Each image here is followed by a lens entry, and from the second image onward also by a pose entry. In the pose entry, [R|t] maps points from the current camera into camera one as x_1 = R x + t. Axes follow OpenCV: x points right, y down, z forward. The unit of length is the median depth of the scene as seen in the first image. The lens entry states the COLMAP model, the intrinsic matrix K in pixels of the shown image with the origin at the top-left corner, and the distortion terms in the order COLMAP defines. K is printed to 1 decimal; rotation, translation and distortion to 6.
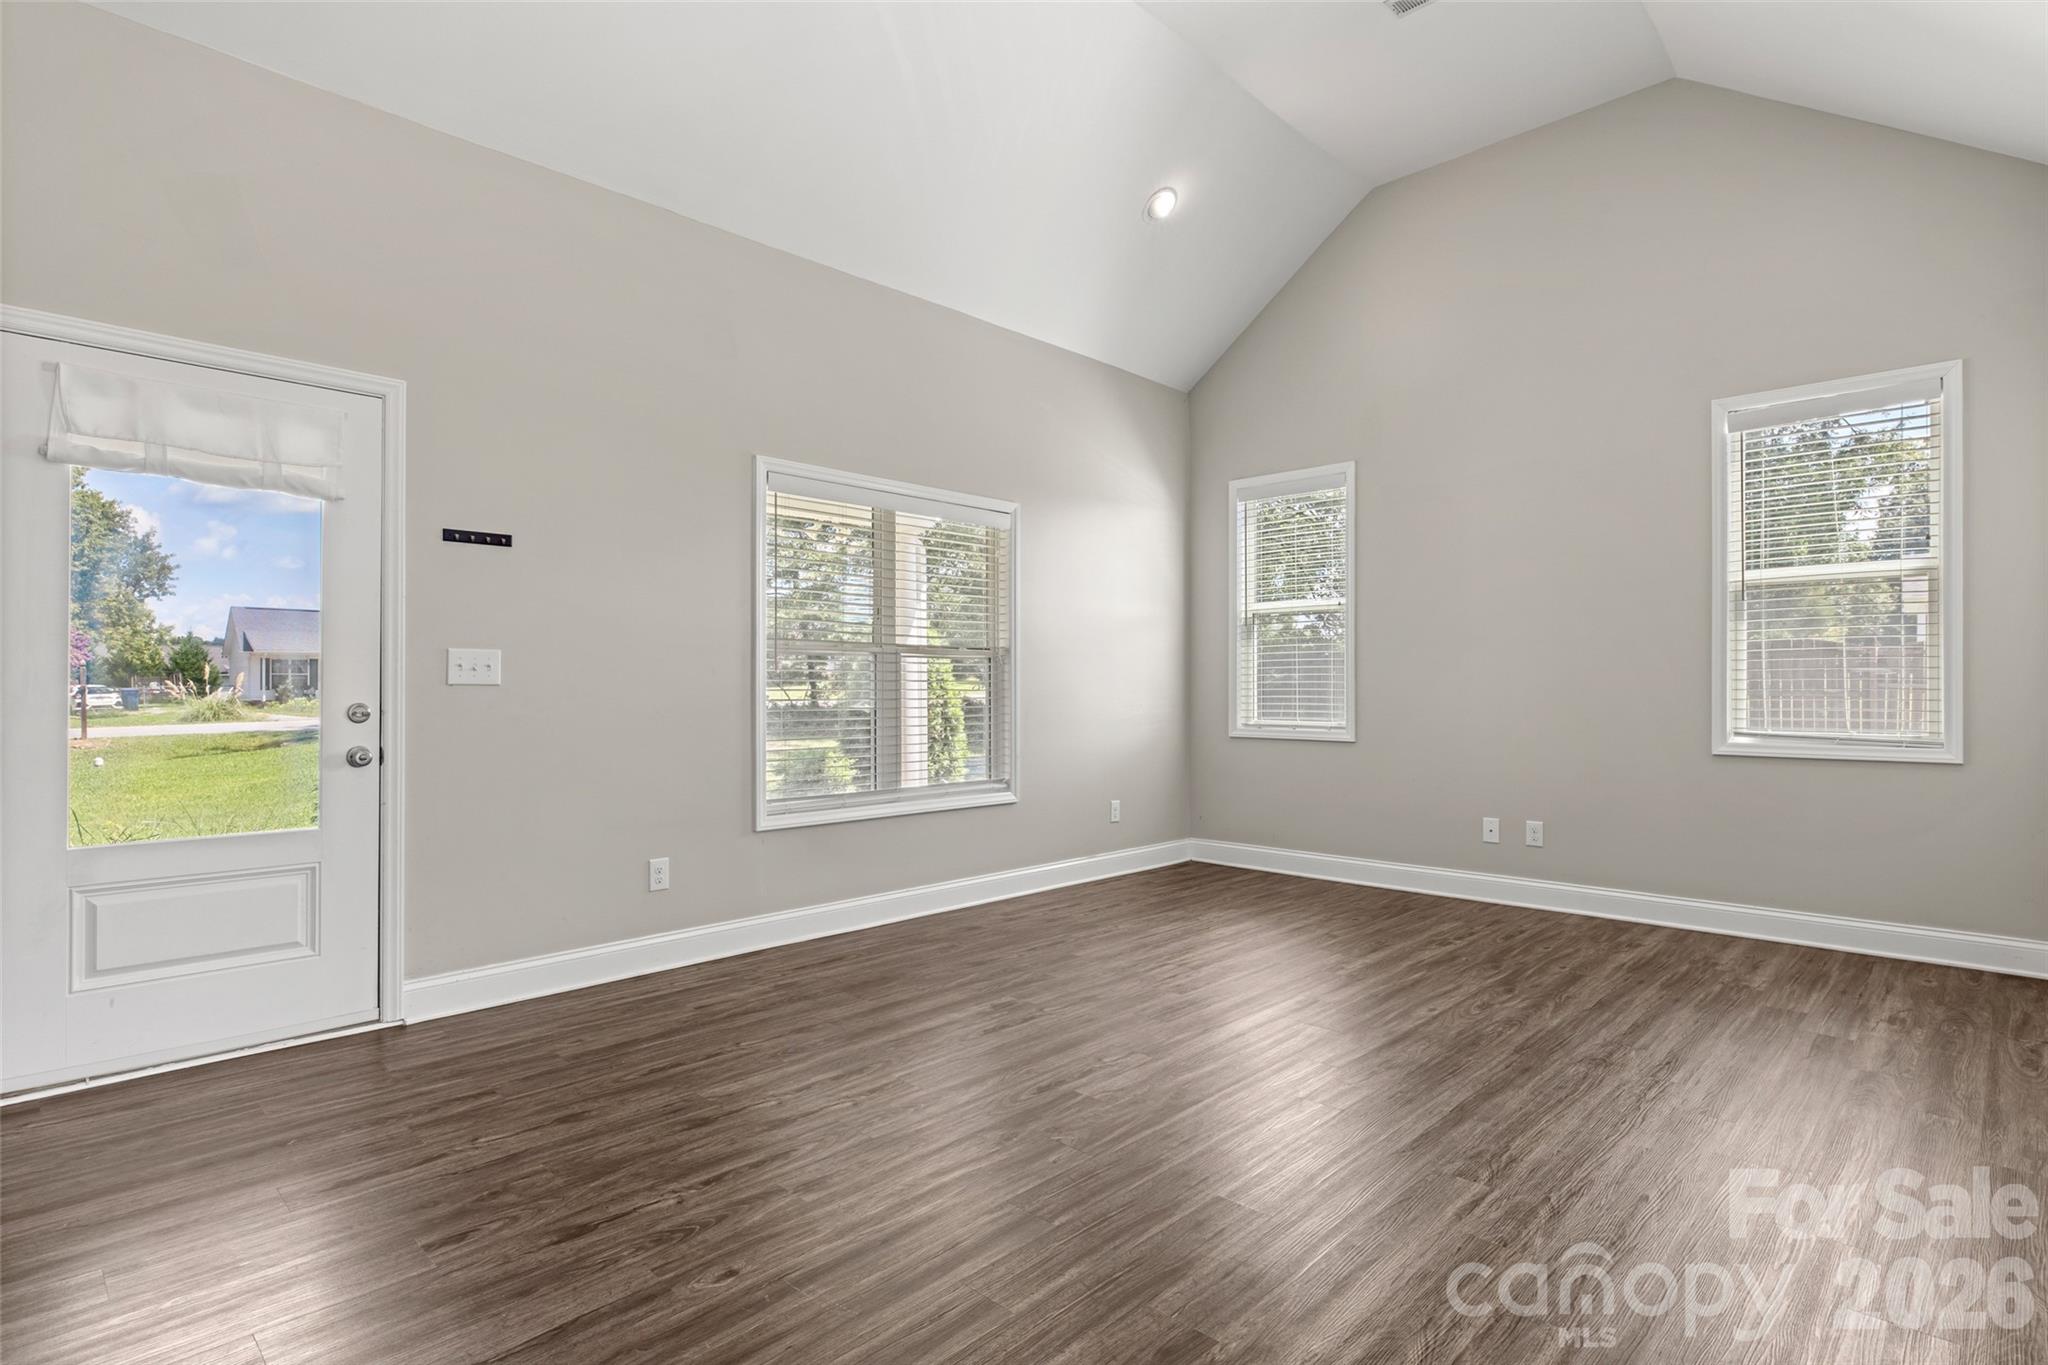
lens RADIAL K [[1018.4, 0, 1024.0], [0, 1018.4, 680.1], [0, 0, 1]] dist [-0.016046, 0.000383]
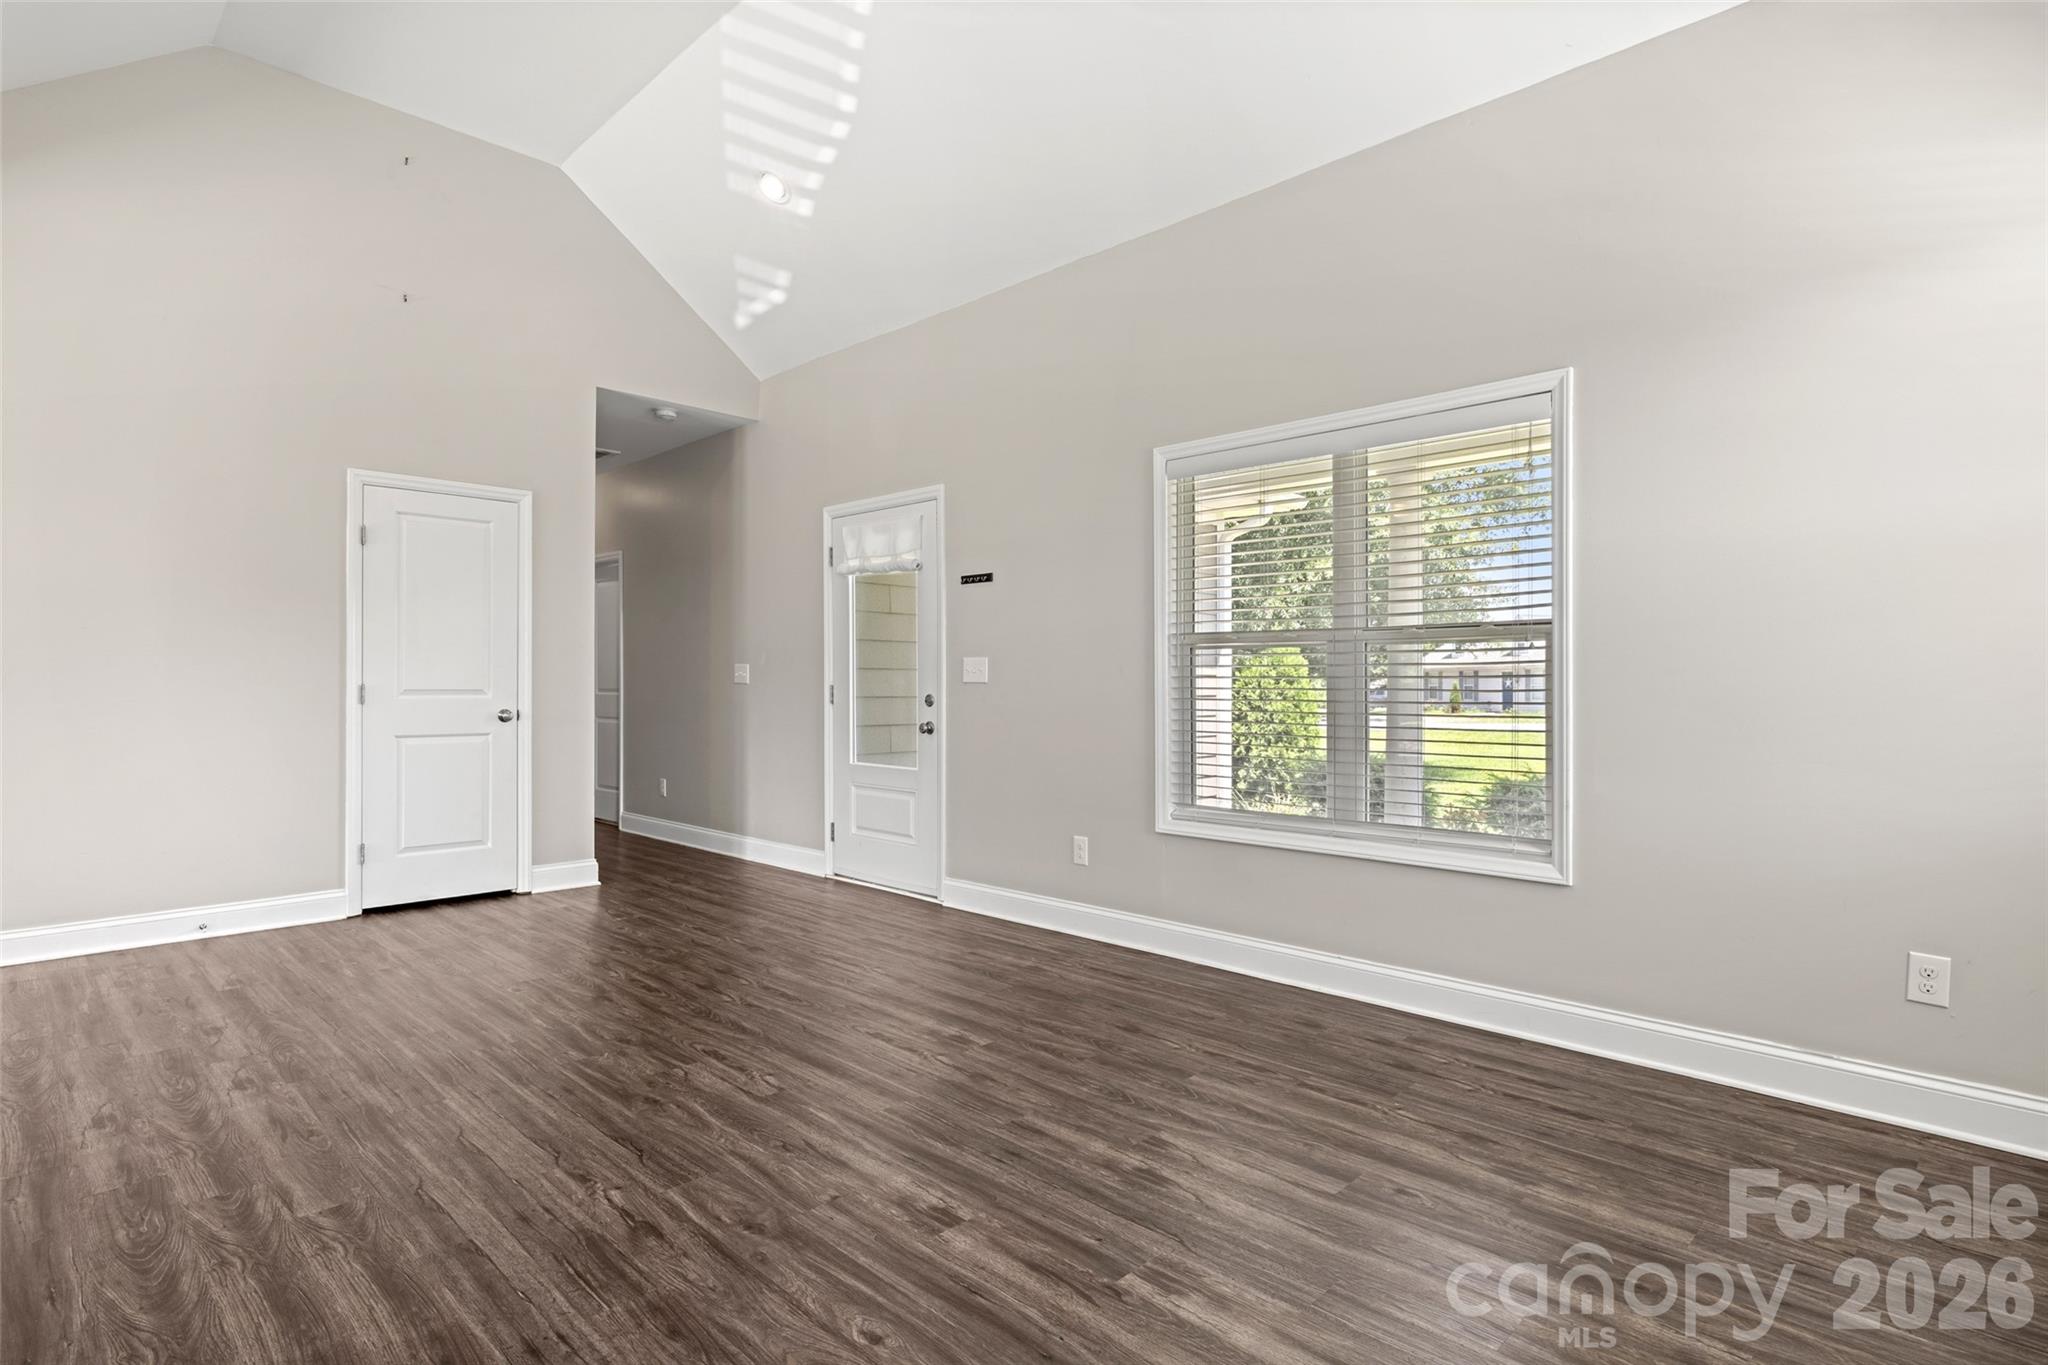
lens RADIAL K [[1018.4, 0, 1007.1], [0, 1018.4, 680.1], [0, 0, 1]] dist [-0.016046, 0.000383]
pose [[-0.001234, -0.002703, -0.999996, 0.827610], [0.004404, 0.999987, -0.002709, 0.004668], [0.999990, -0.004408, -0.001222, 0.984363]]
